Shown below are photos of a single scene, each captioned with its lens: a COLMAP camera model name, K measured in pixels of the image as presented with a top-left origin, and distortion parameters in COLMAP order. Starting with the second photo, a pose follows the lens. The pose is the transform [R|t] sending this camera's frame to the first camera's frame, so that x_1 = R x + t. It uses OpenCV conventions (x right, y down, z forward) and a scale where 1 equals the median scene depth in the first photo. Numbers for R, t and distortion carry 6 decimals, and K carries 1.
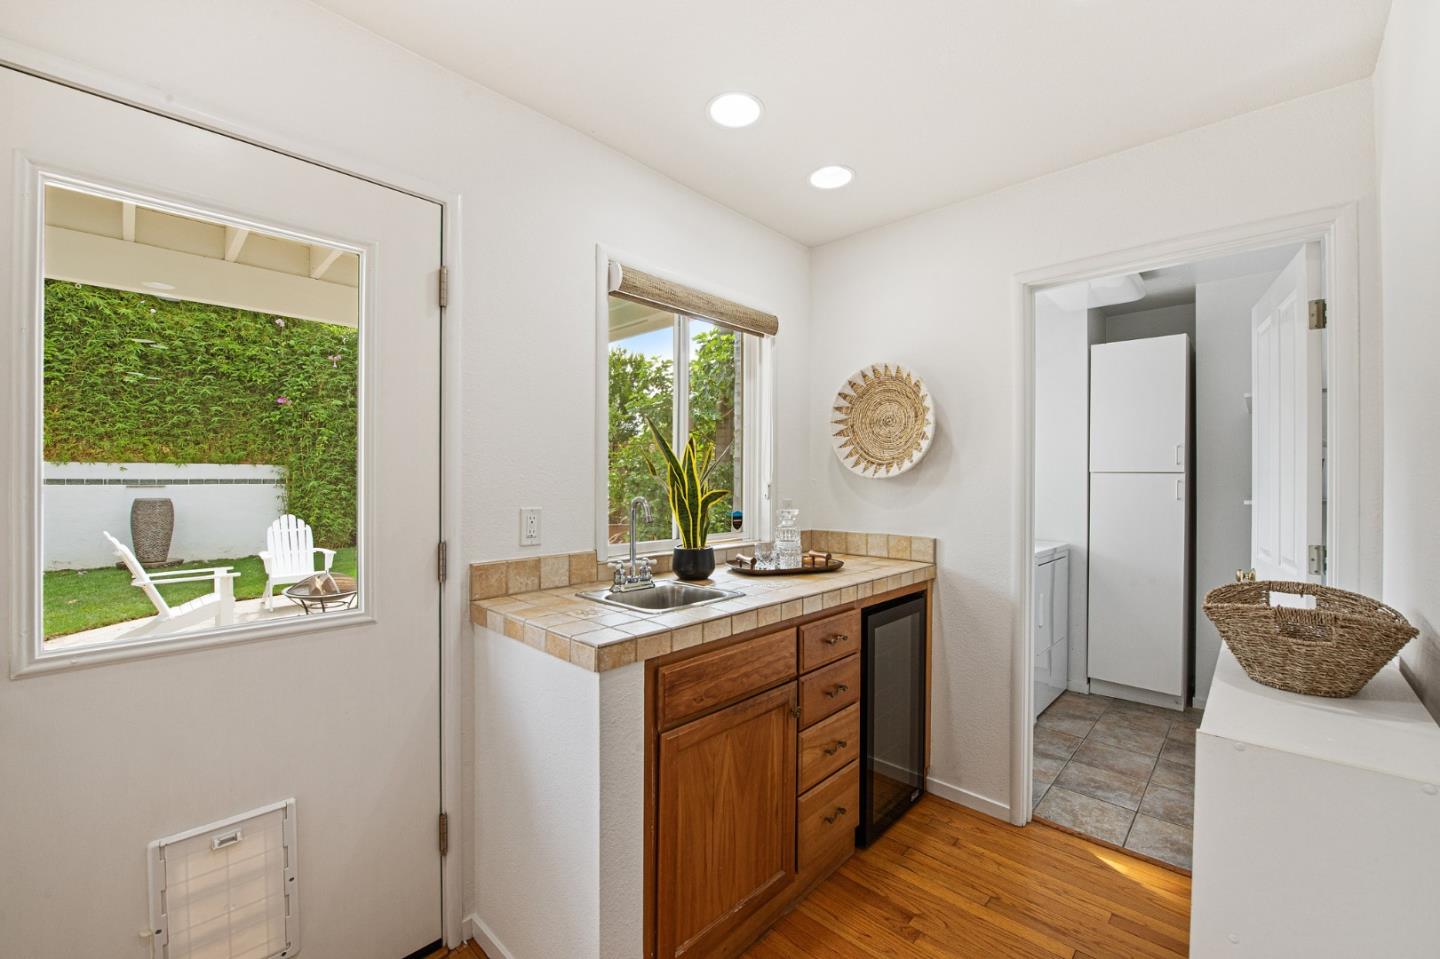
lens RADIAL K [[575.3, 0, 722.0], [0, 575.3, 480.1], [0, 0, 1]] dist [-0.018082, -0.000400]
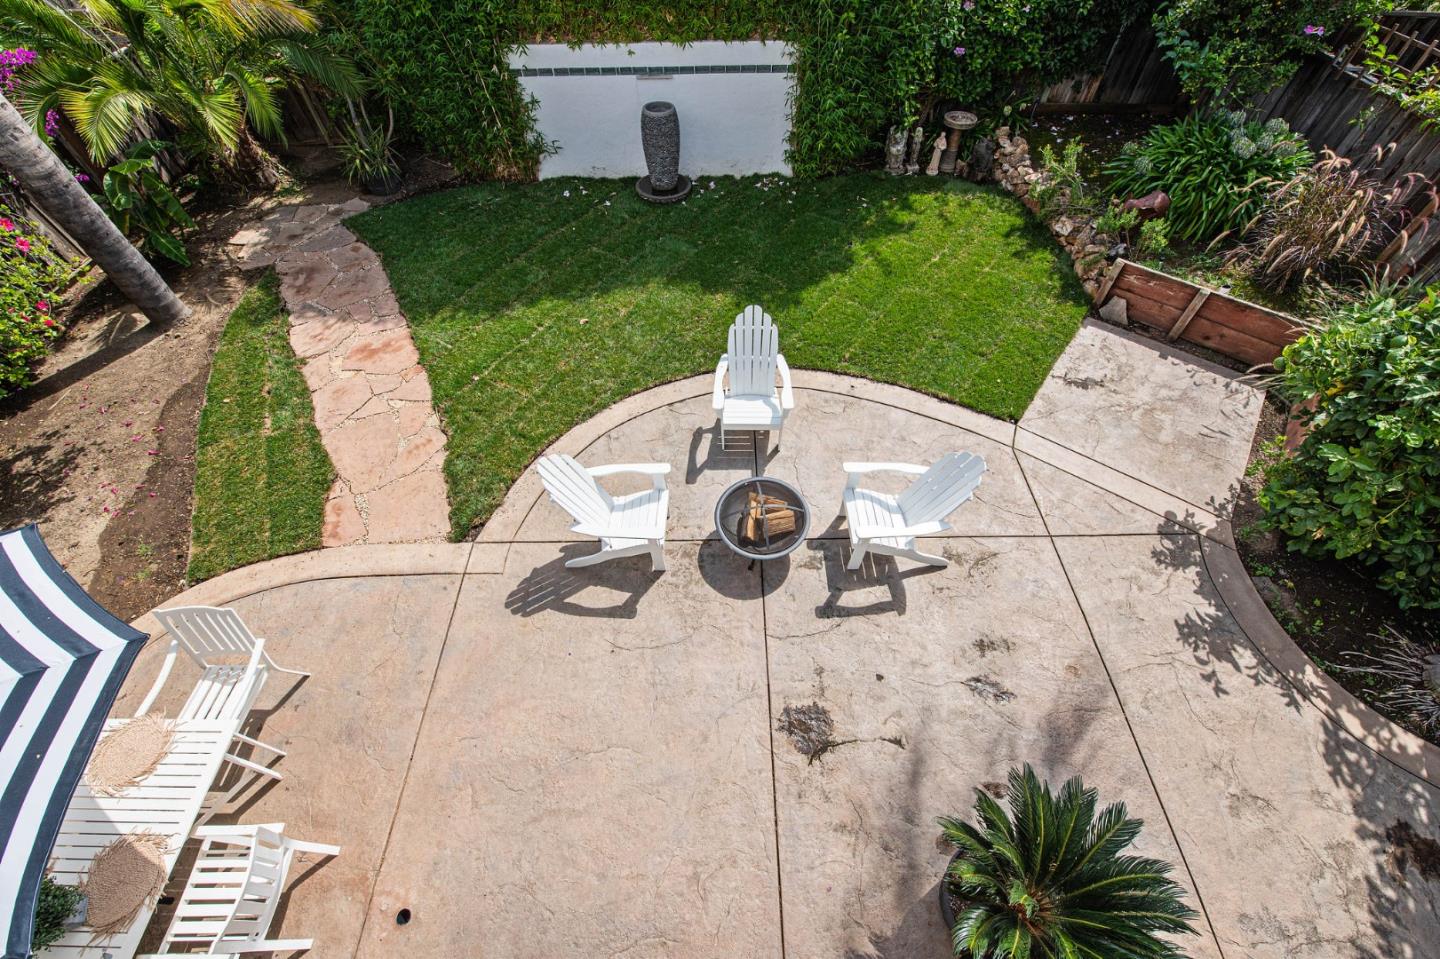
lens RADIAL K [[588.2, 0, 729.7], [0, 588.2, 476.5], [0, 0, 1]] dist [-0.004175, -0.000352]
pose [[0.688770, 0.571259, -0.446384, -0.261705], [0.006365, 0.610931, 0.791658, -0.320596], [0.724952, -0.548112, 0.417155, 0.439146]]
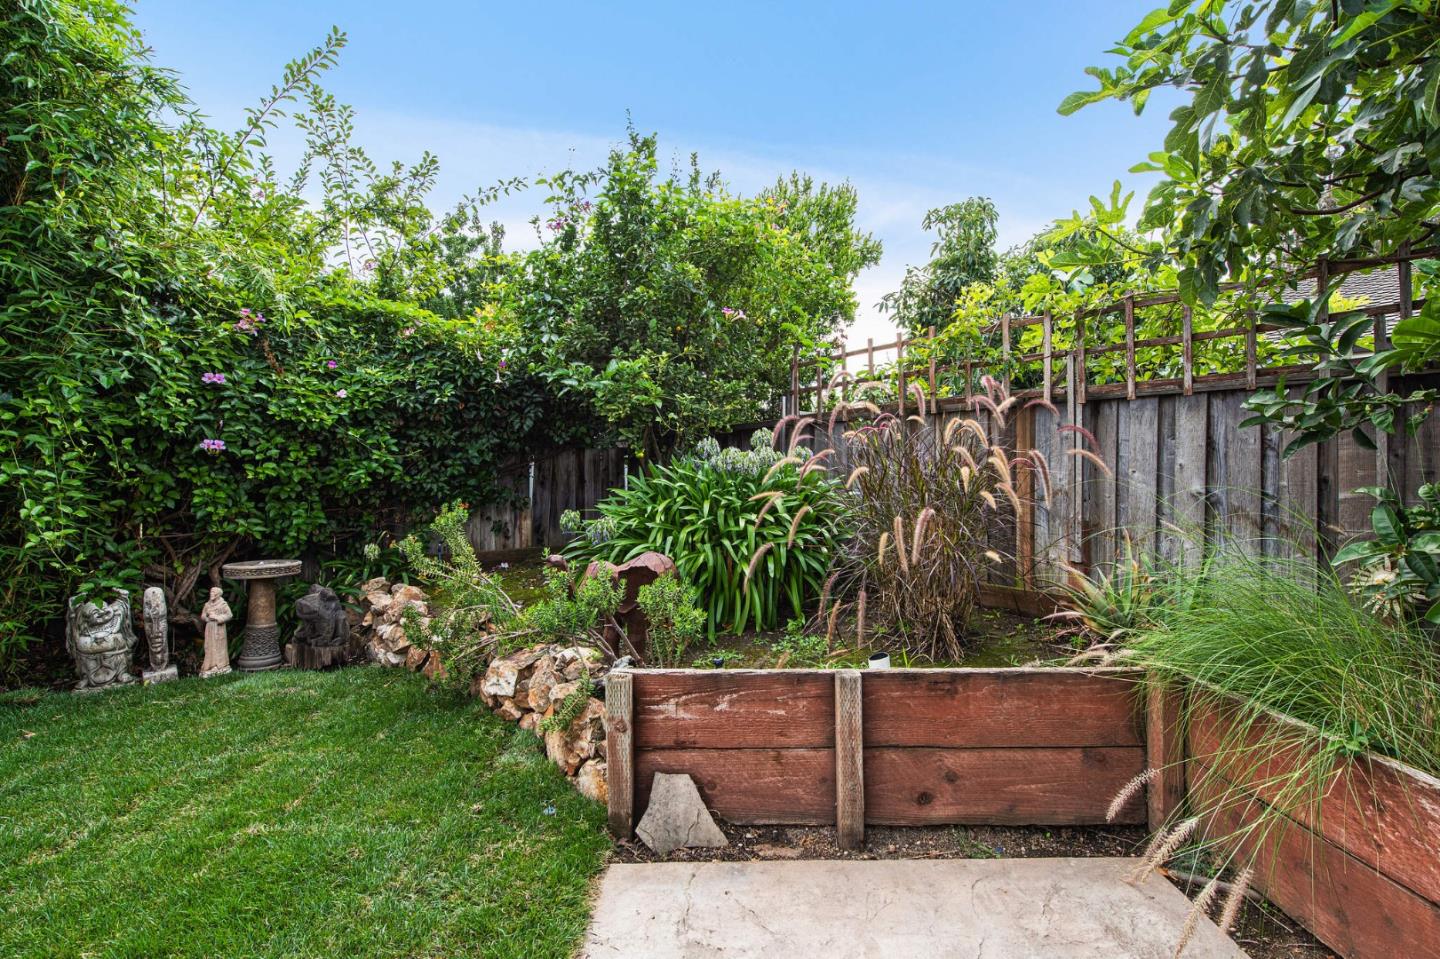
lens RADIAL K [[668.9, 0, 730.9], [0, 668.9, 479.4], [0, 0, 1]] dist [-0.005587, -0.001081]
pose [[0.987456, -0.002157, -0.157878, -0.312782], [0.002659, 0.999992, 0.002969, 0.013927], [0.157871, -0.003351, 0.987454, 0.967543]]
